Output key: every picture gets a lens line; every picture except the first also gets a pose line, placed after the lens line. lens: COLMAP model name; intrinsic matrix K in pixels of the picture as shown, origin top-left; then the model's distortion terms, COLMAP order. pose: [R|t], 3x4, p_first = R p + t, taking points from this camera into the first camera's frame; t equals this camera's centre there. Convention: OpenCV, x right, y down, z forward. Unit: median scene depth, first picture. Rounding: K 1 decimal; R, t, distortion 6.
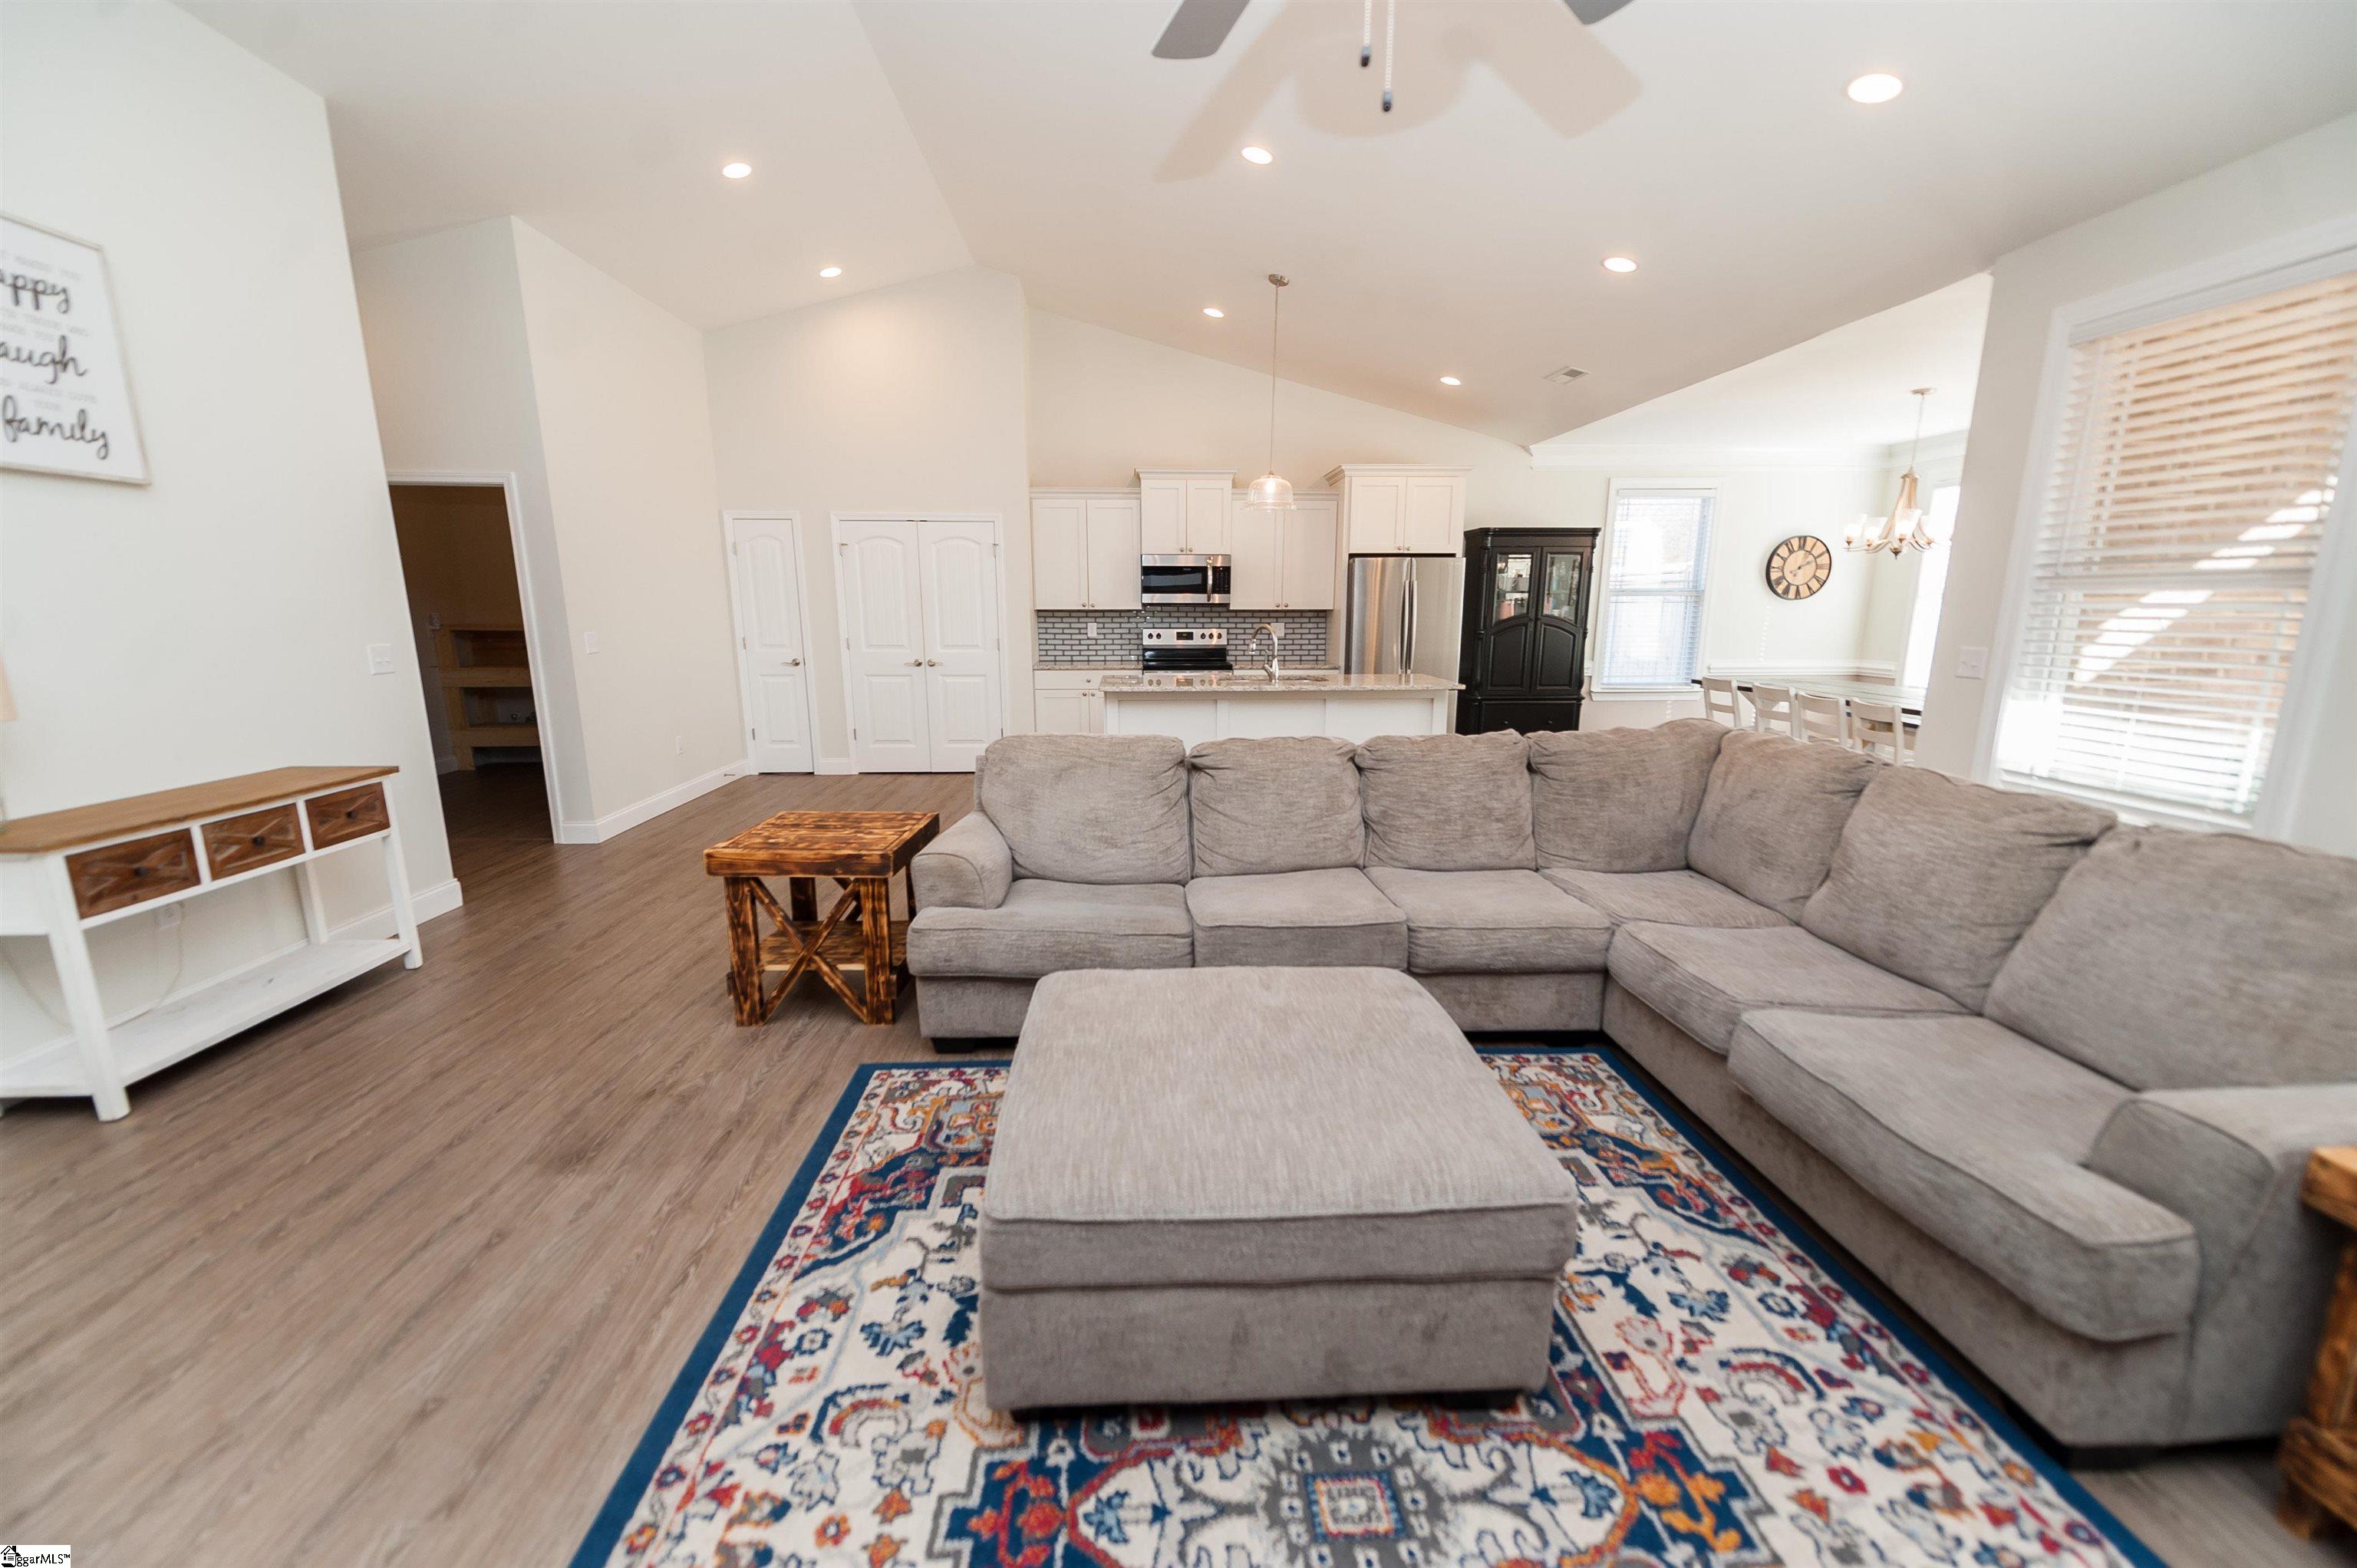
lens RADIAL K [[932.4, 0, 1175.8], [0, 932.4, 796.7], [0, 0, 1]] dist [0.017473, -0.006284]
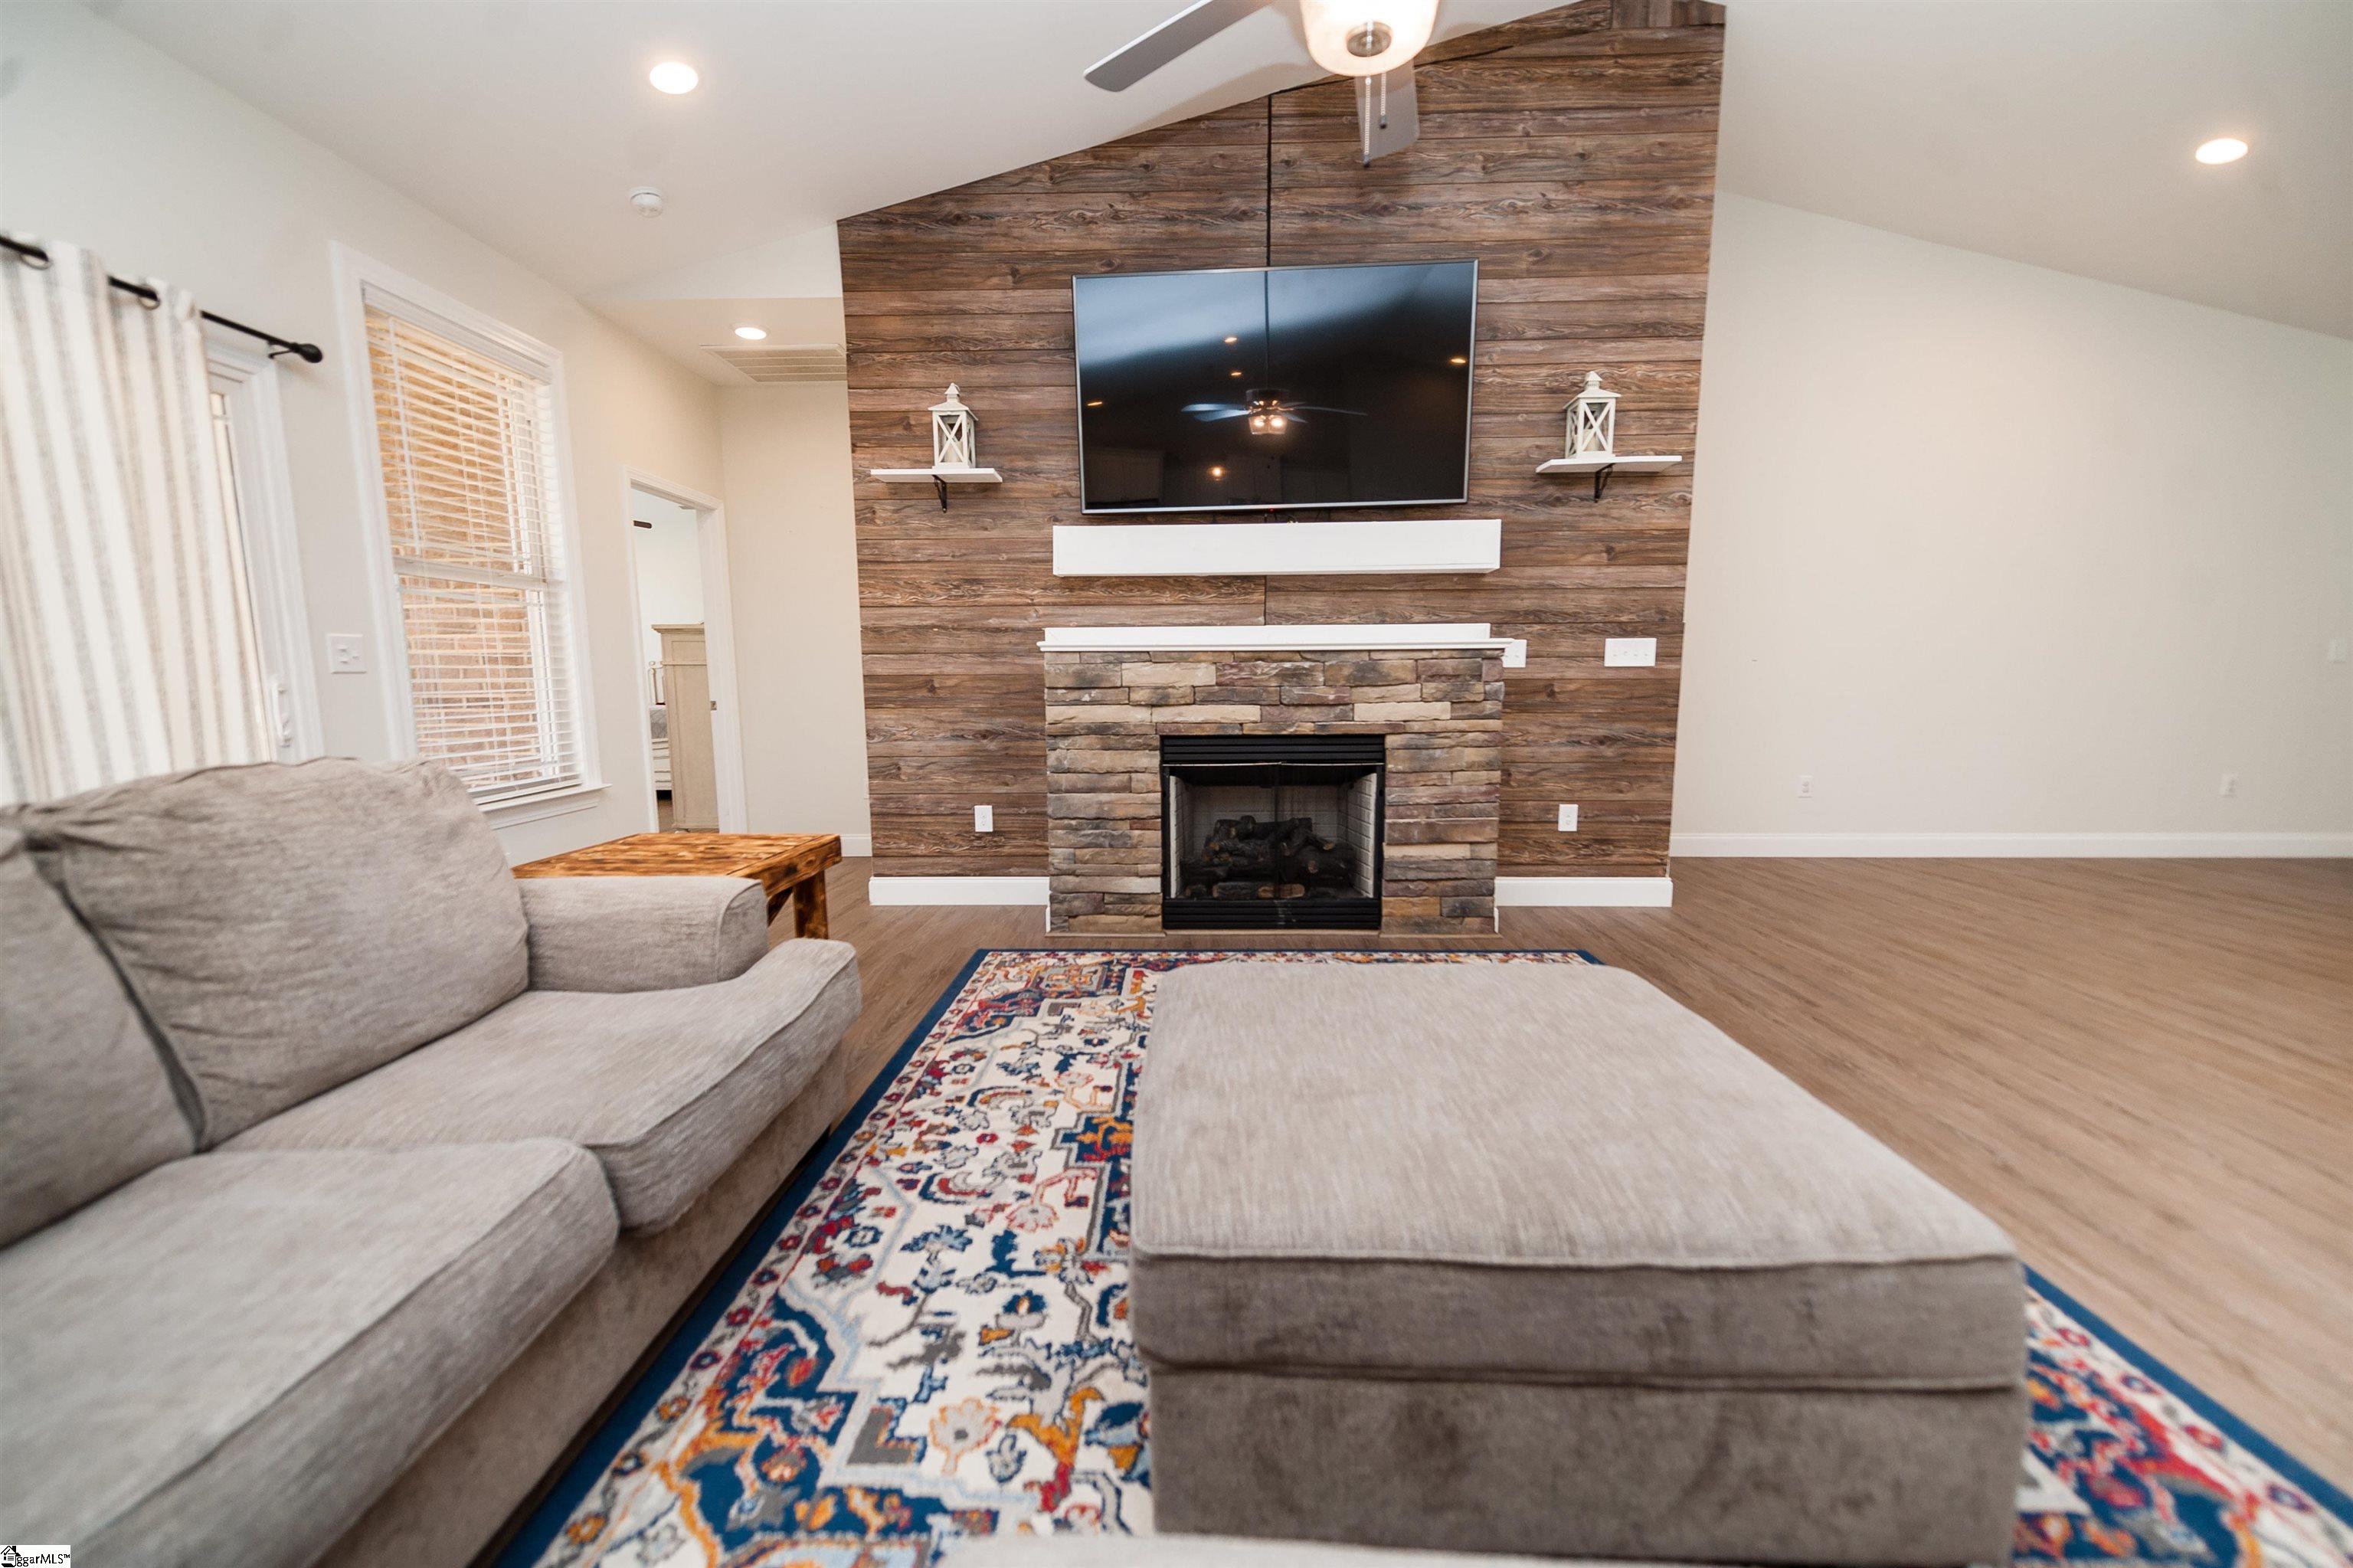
lens RADIAL K [[930.9, 0, 1173.8], [0, 930.9, 796.7], [0, 0, 1]] dist [0.017473, -0.006284]
pose [[-0.996946, -0.004187, 0.077976, 0.179657], [0.021861, 0.943668, 0.330170, -0.128561], [-0.074966, 0.330867, -0.940695, 1.203298]]
